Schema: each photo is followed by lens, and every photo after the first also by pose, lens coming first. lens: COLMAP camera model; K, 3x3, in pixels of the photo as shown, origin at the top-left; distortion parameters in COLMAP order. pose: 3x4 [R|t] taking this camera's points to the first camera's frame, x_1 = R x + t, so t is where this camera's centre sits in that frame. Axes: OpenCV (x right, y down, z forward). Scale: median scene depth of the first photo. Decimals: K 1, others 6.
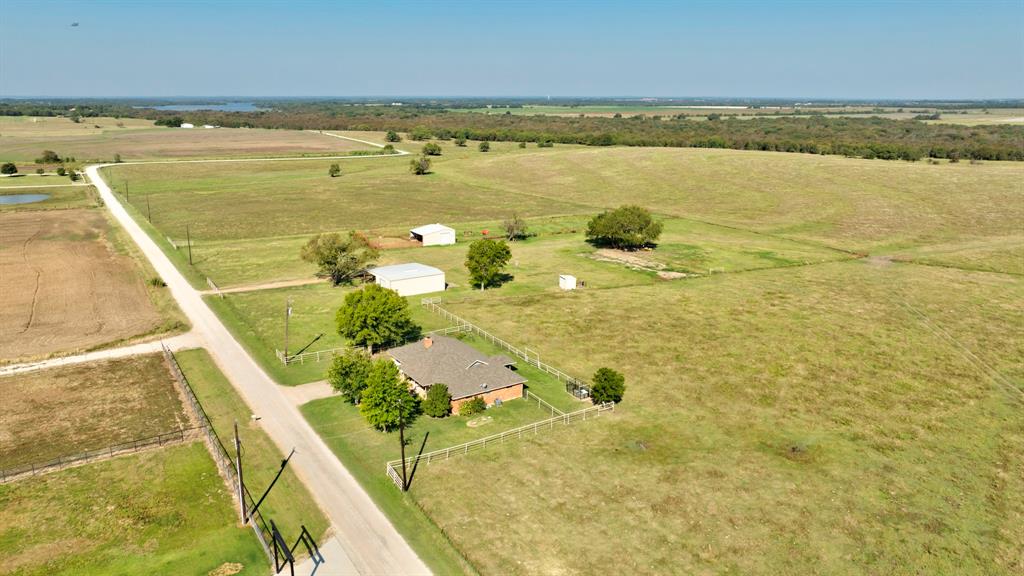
lens RADIAL K [[720.4, 0, 516.7], [0, 720.4, 291.6], [0, 0, 1]] dist [-0.037123, 0.043109]
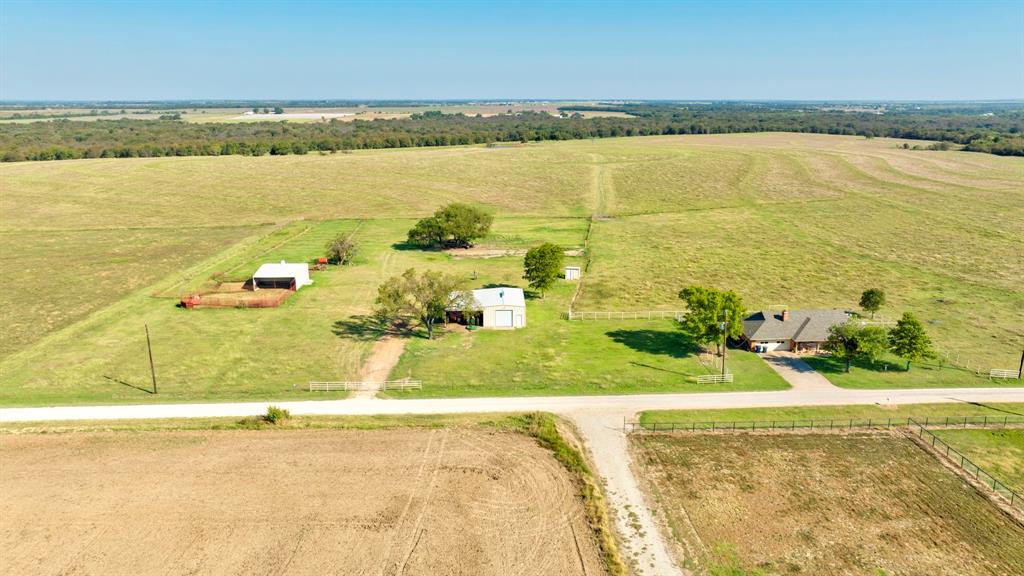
lens RADIAL K [[720.4, 0, 519.2], [0, 720.4, 291.2], [0, 0, 1]] dist [-0.037123, 0.043109]
pose [[0.507904, -0.226382, 0.831135, -0.884123], [0.228231, 0.965733, 0.123572, -0.139835], [-0.830629, 0.126928, 0.542167, 0.513796]]
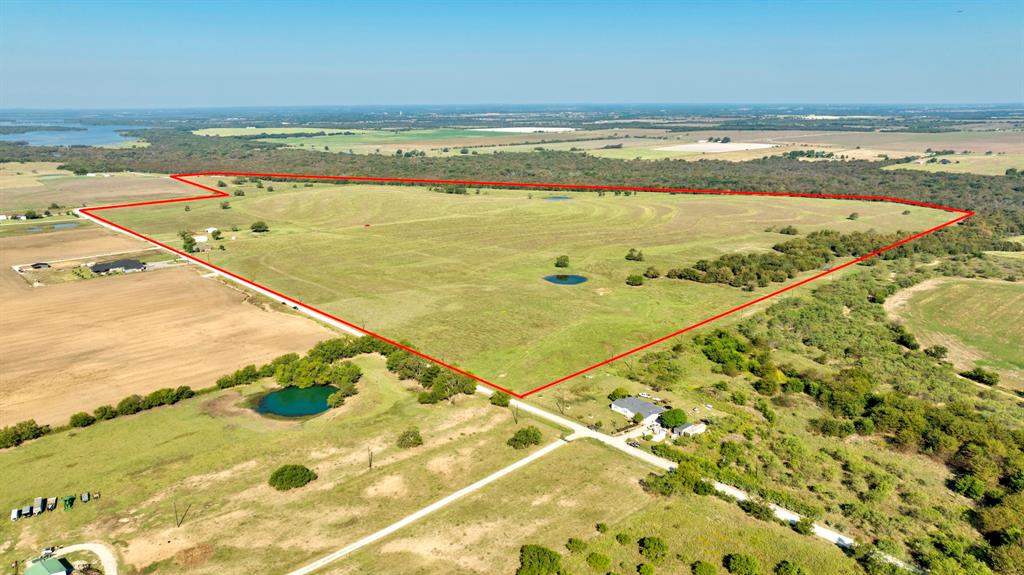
lens RADIAL K [[720.4, 0, 510.4], [0, 720.4, 287.1], [0, 0, 1]] dist [-0.037123, 0.043109]
pose [[0.986686, -0.051306, 0.154331, 1.219675], [0.053229, 0.998547, -0.008353, 0.486545], [-0.153679, 0.016457, 0.987984, -4.331435]]
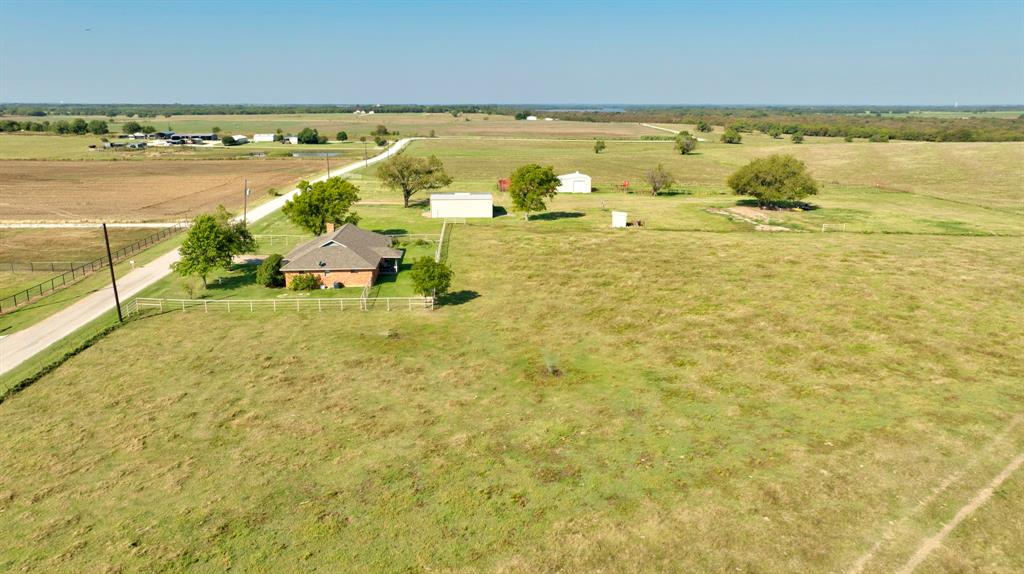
lens RADIAL K [[720.4, 0, 516.6], [0, 720.4, 286.7], [0, 0, 1]] dist [-0.037123, 0.043109]
pose [[0.876141, 0.116262, -0.467826, 0.390201], [-0.124584, 0.992121, 0.013239, 0.073977], [0.465679, 0.046684, 0.883722, 0.188702]]
